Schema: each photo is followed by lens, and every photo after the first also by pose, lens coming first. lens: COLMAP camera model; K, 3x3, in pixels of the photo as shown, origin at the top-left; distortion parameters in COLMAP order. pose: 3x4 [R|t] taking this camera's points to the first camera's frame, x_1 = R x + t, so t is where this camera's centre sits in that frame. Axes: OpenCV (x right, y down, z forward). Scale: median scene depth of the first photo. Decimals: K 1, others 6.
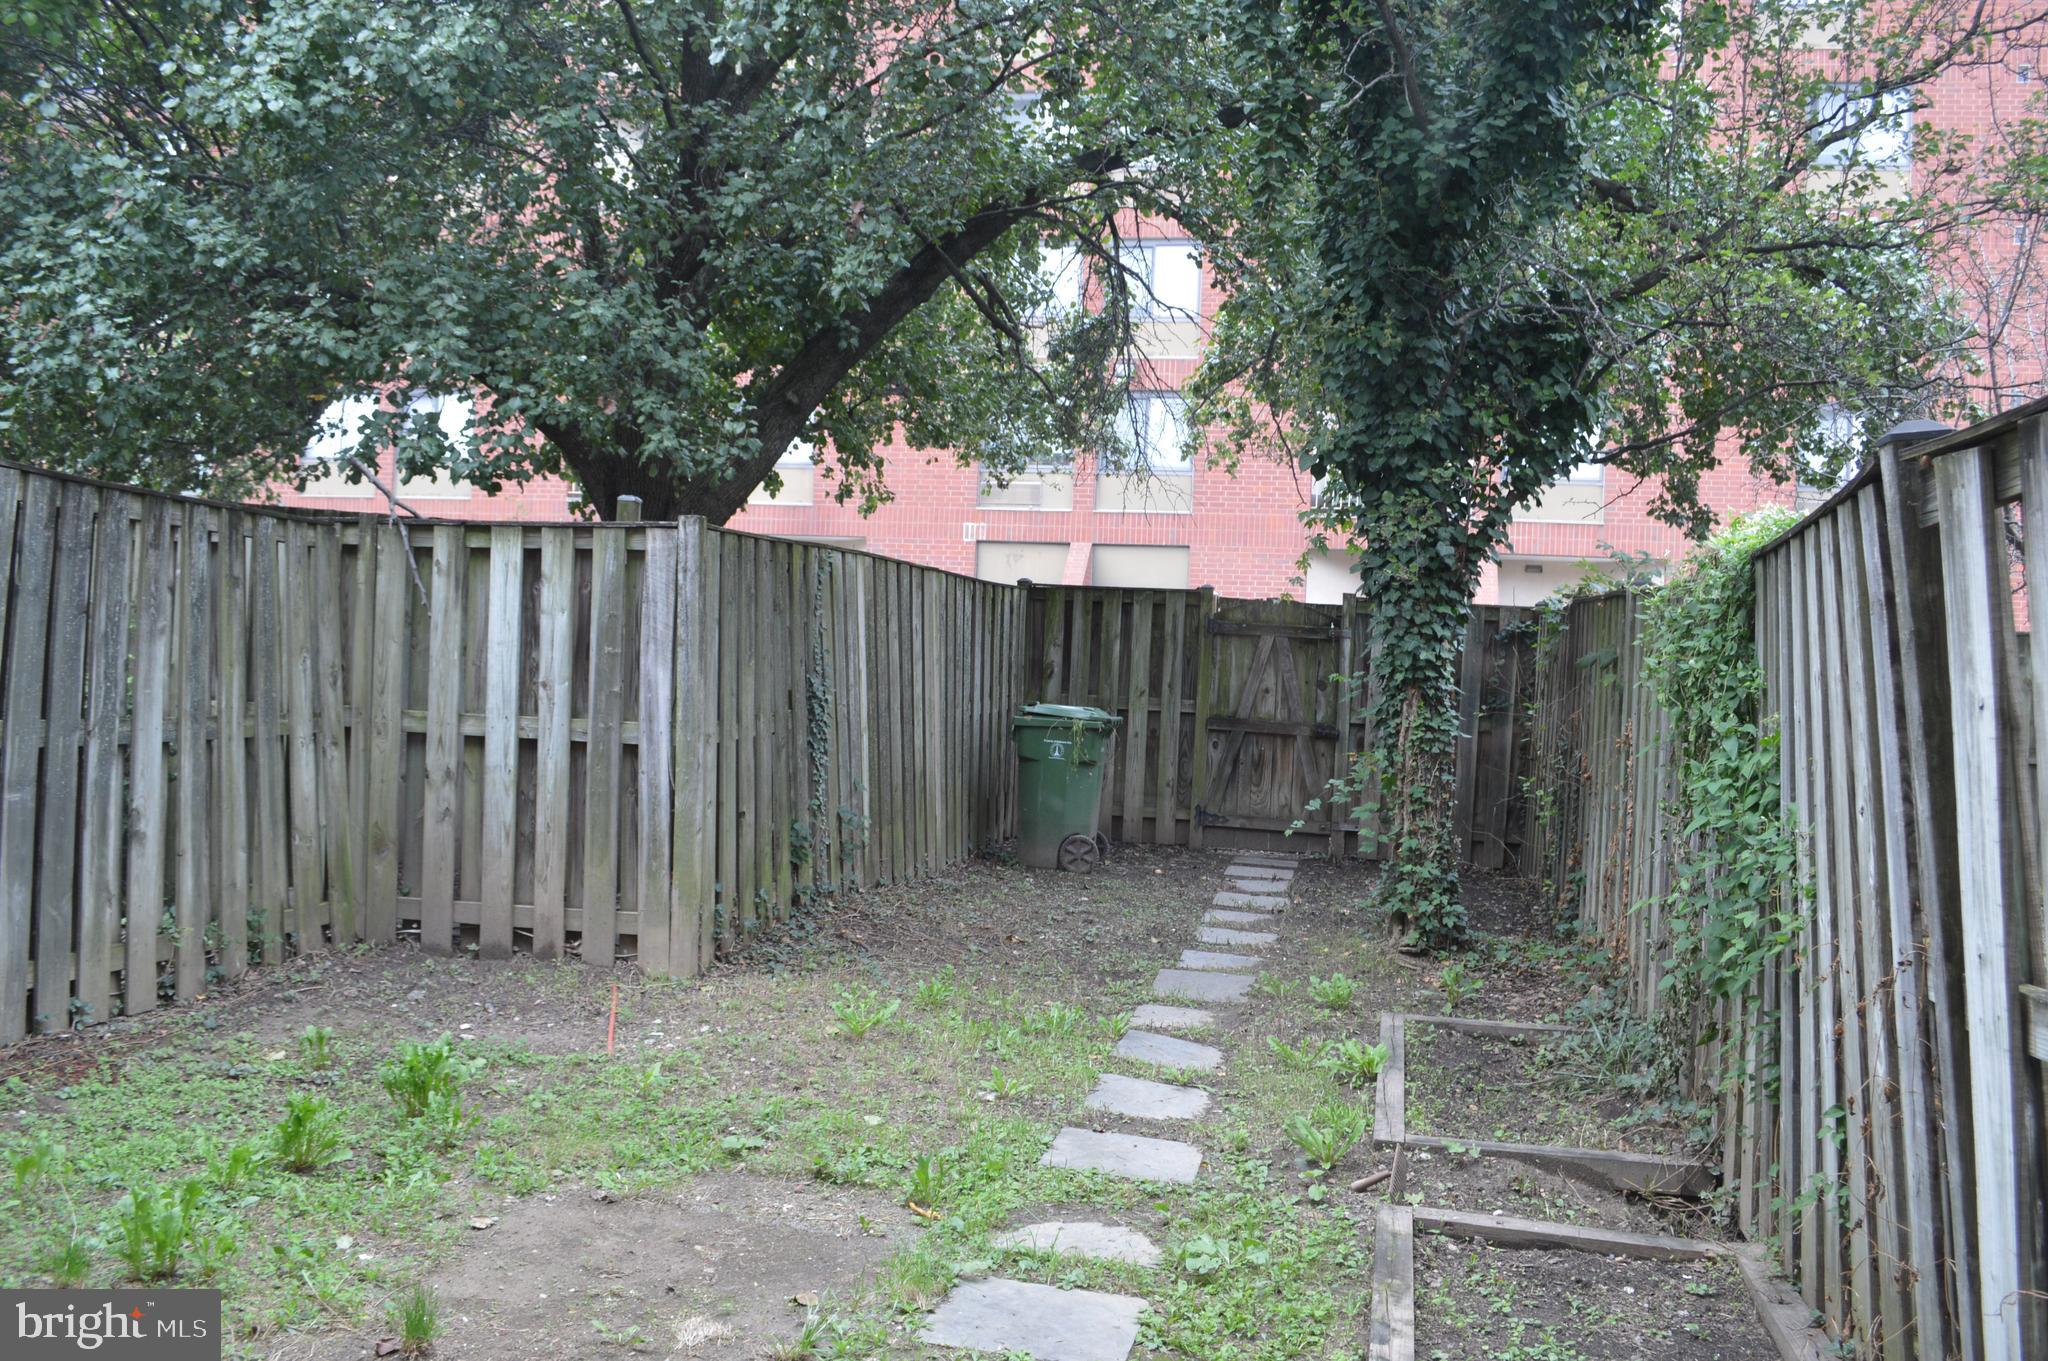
lens RADIAL K [[1682.3, 0, 1019.5], [0, 1682.3, 694.9], [0, 0, 1]] dist [-0.076093, 0.003681]
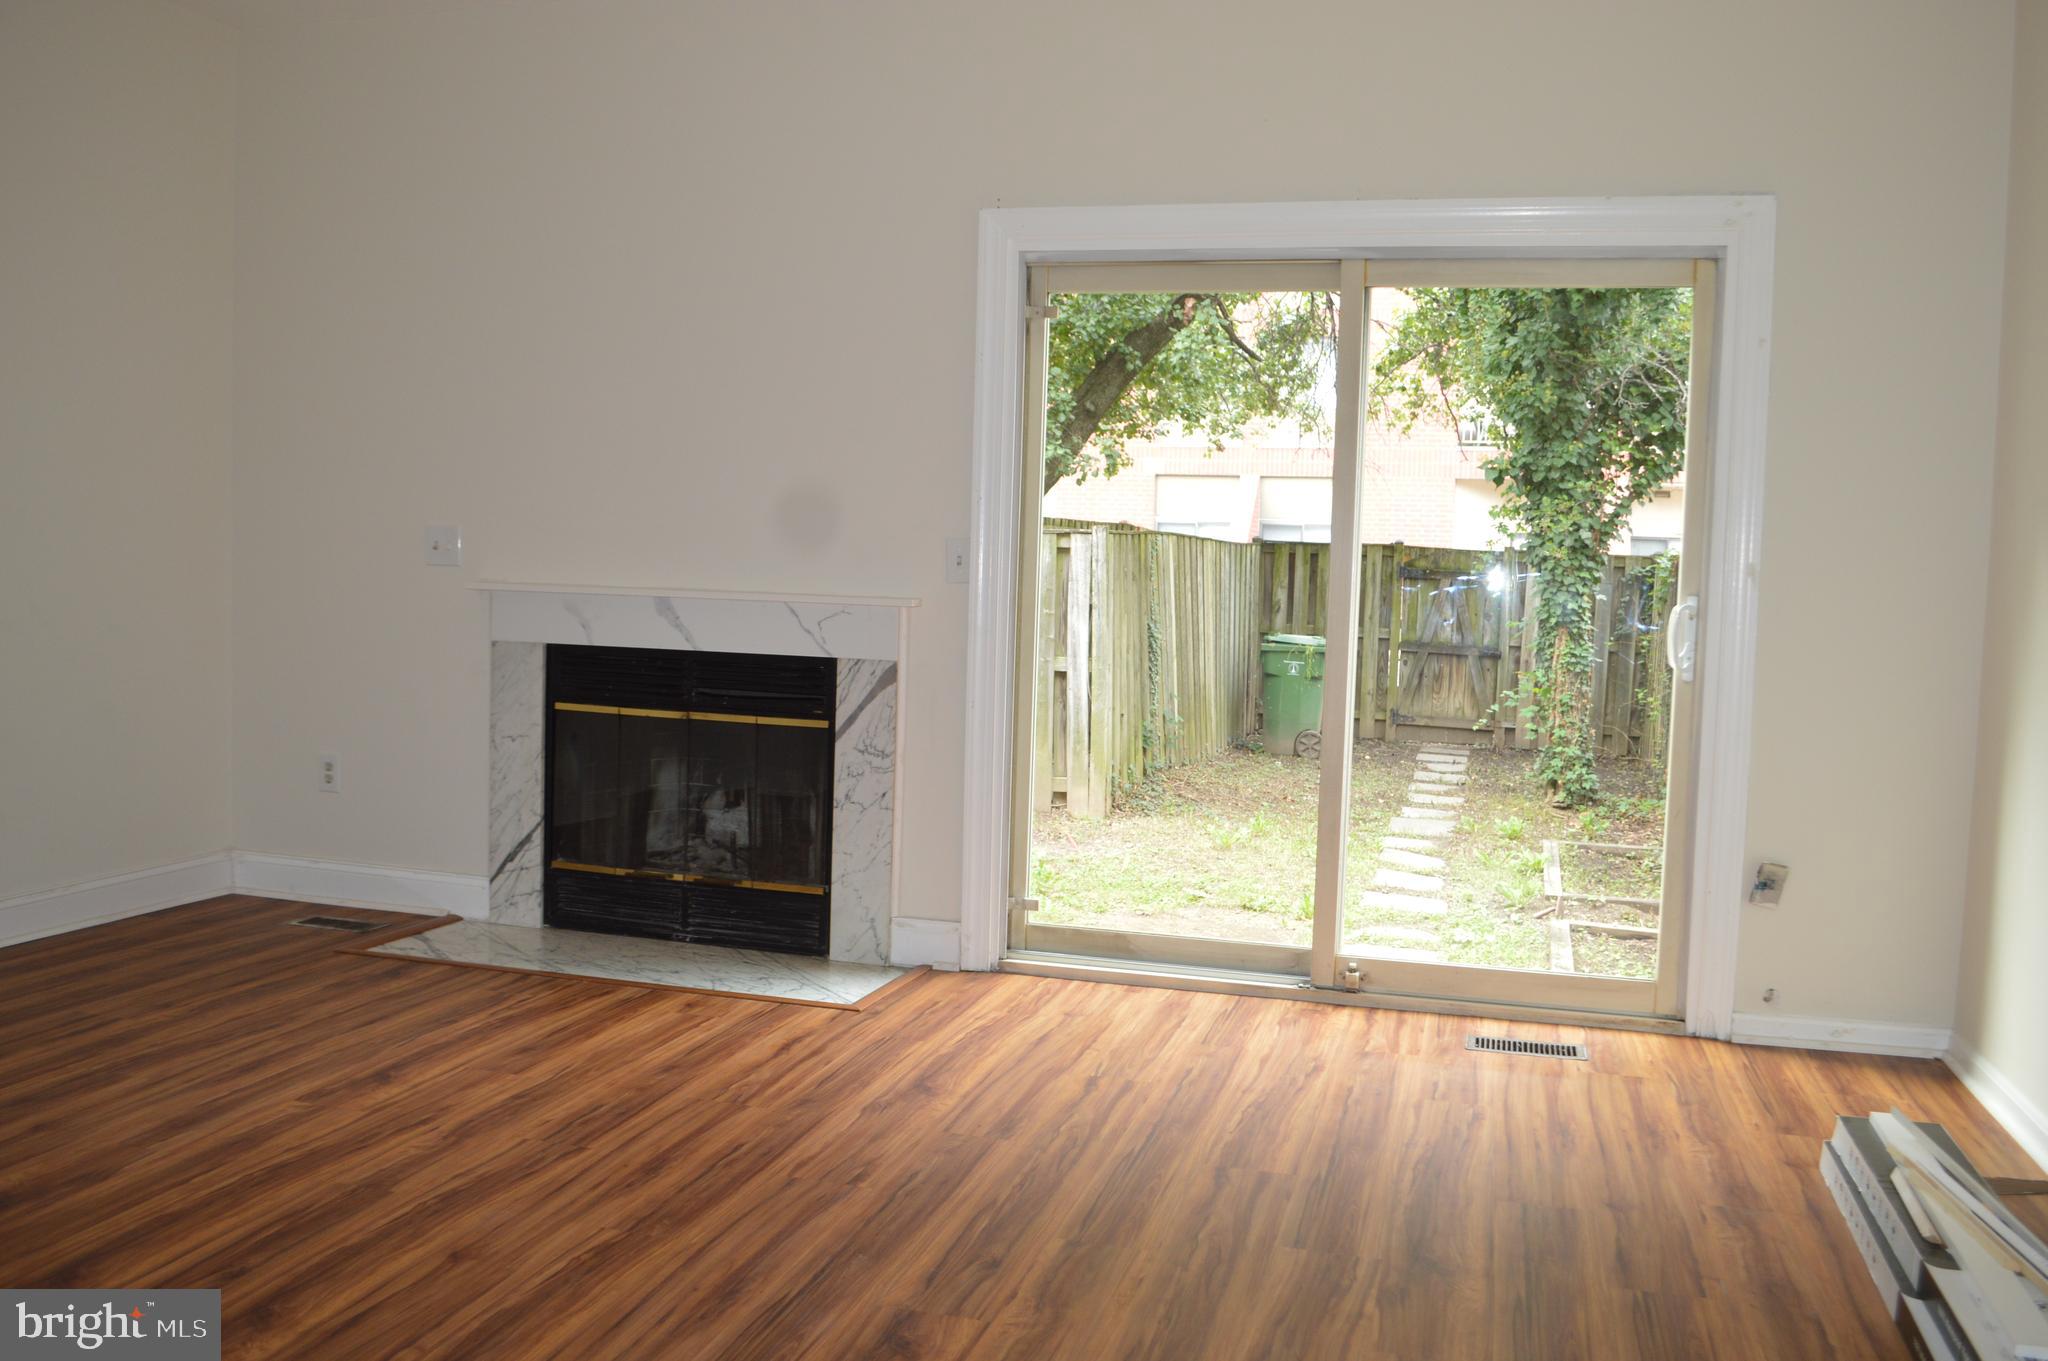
lens RADIAL K [[1788.7, 0, 1024.0], [0, 1788.7, 680.5], [0, 0, 1]] dist [-0.054507, -0.003853]
pose [[0.998535, -0.005982, -0.053769, -0.155333], [0.008571, 0.998809, 0.048041, -0.037348], [0.053418, -0.048431, 0.997397, -0.592704]]
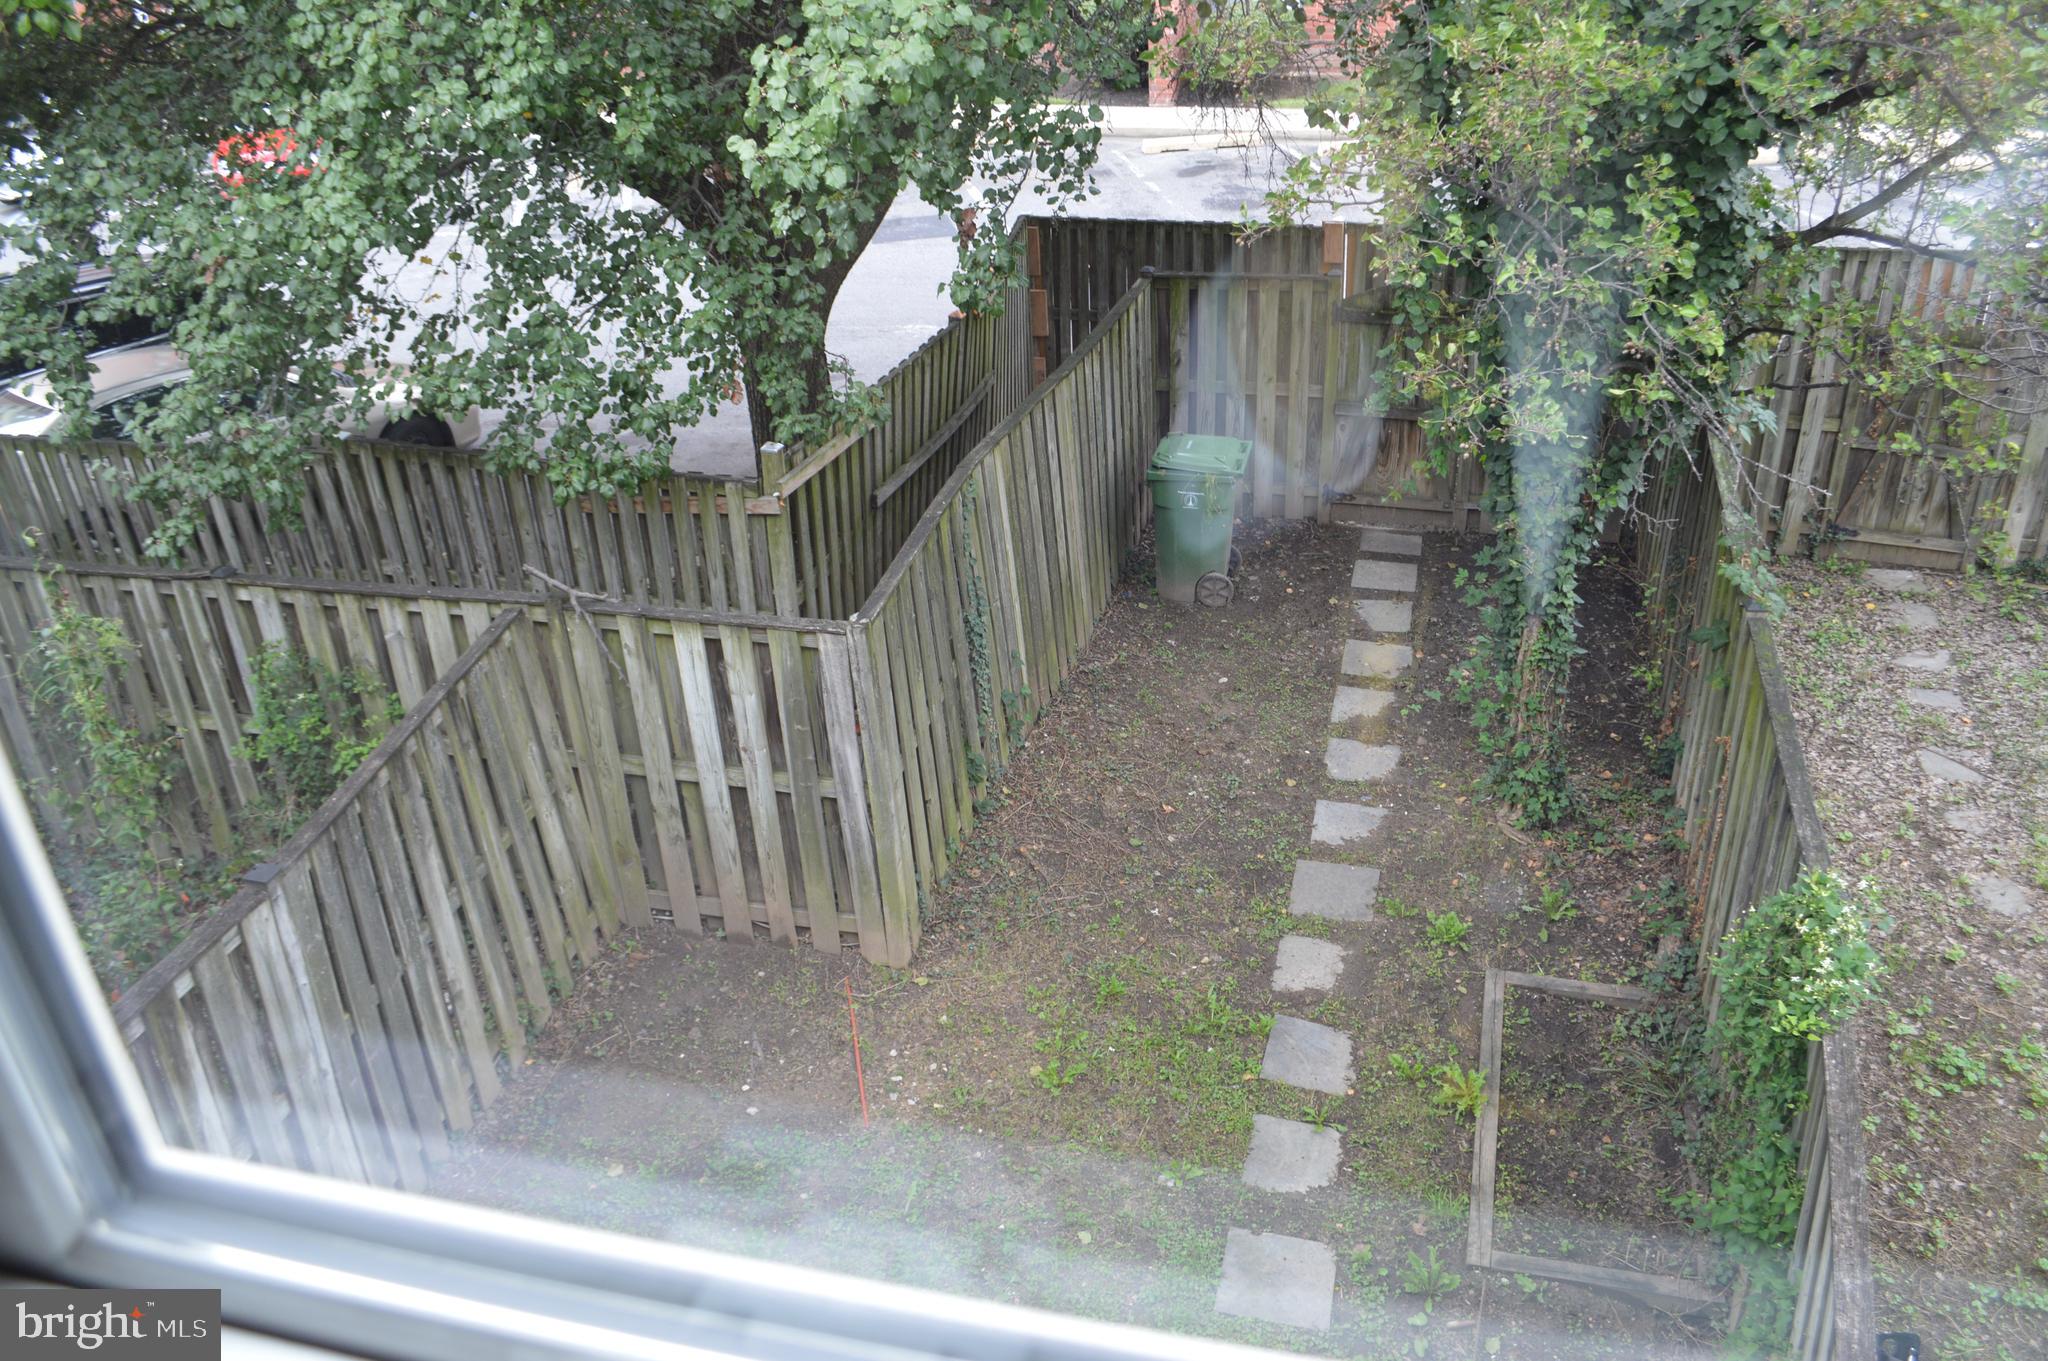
lens RADIAL K [[1682.3, 0, 1019.5], [0, 1682.3, 694.9], [0, 0, 1]] dist [-0.076093, 0.003681]
pose [[0.995304, -0.051704, -0.081831, -0.005792], [0.085321, 0.867876, 0.489400, -0.507513], [0.045715, -0.494083, 0.868212, 0.042654]]
